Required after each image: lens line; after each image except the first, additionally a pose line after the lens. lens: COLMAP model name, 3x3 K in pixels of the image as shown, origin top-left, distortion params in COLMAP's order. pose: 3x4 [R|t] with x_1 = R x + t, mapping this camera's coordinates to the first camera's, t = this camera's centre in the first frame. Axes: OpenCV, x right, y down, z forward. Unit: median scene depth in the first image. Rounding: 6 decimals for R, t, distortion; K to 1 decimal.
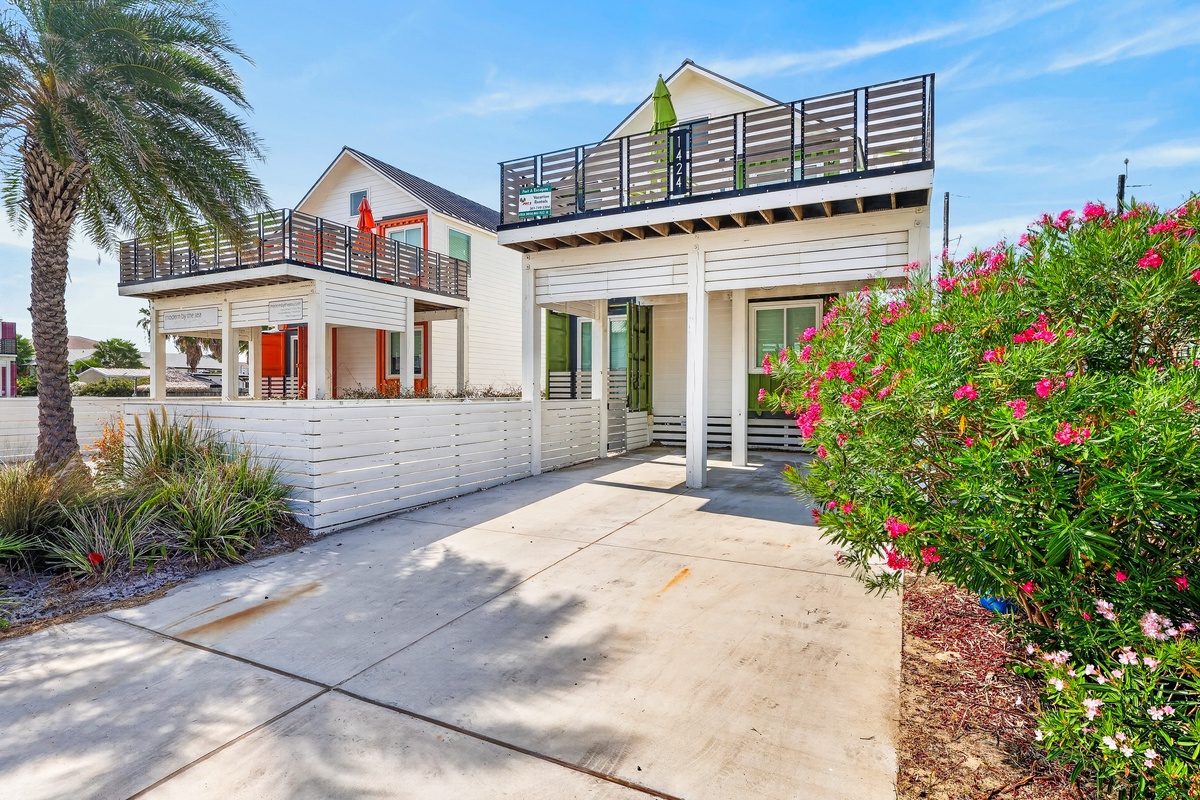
lens RADIAL K [[622.3, 0, 600.0], [0, 622.3, 400.0], [0, 0, 1]] dist [-0.000028, 0.000052]
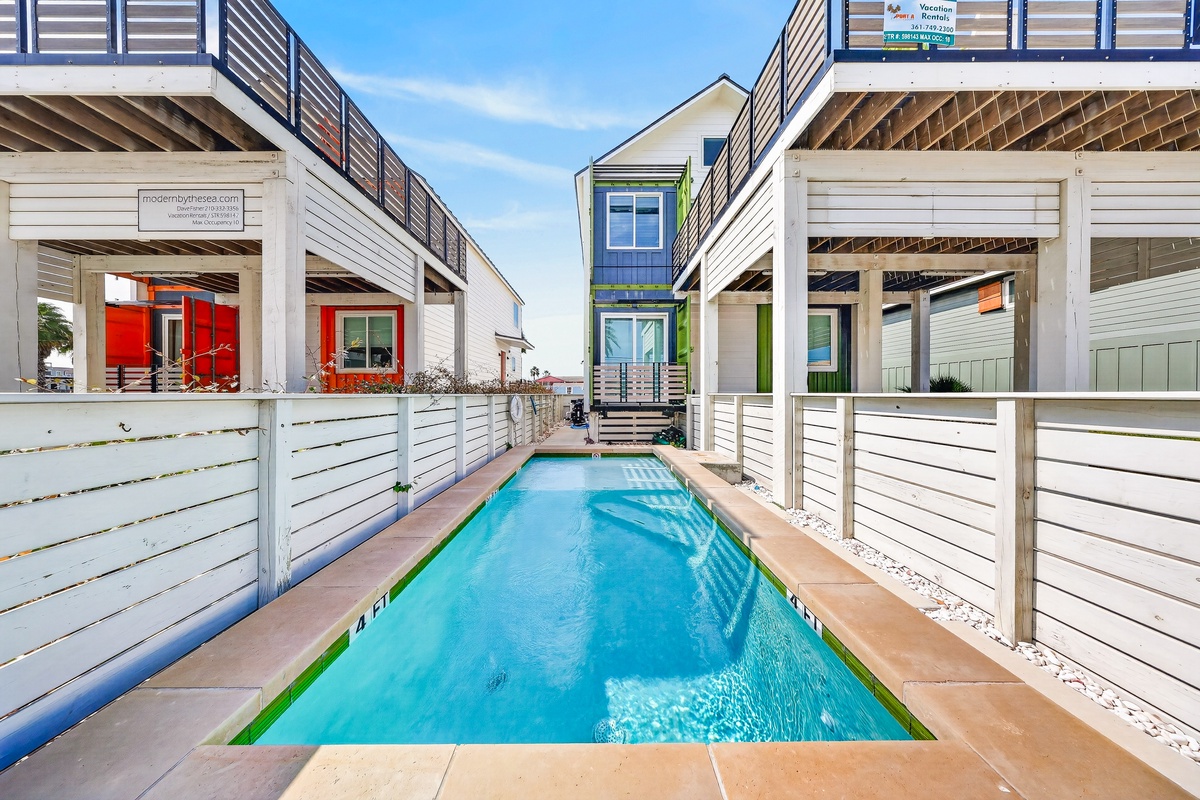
lens RADIAL K [[342.9, 0, 600.0], [0, 342.9, 400.0], [0, 0, 1]] dist [0.000922, 0.000055]
pose [[0.888464, -0.010403, 0.458828, -0.360246], [0.008326, 0.999944, 0.006550, 0.003947], [-0.458870, -0.001999, 0.888501, 0.639798]]
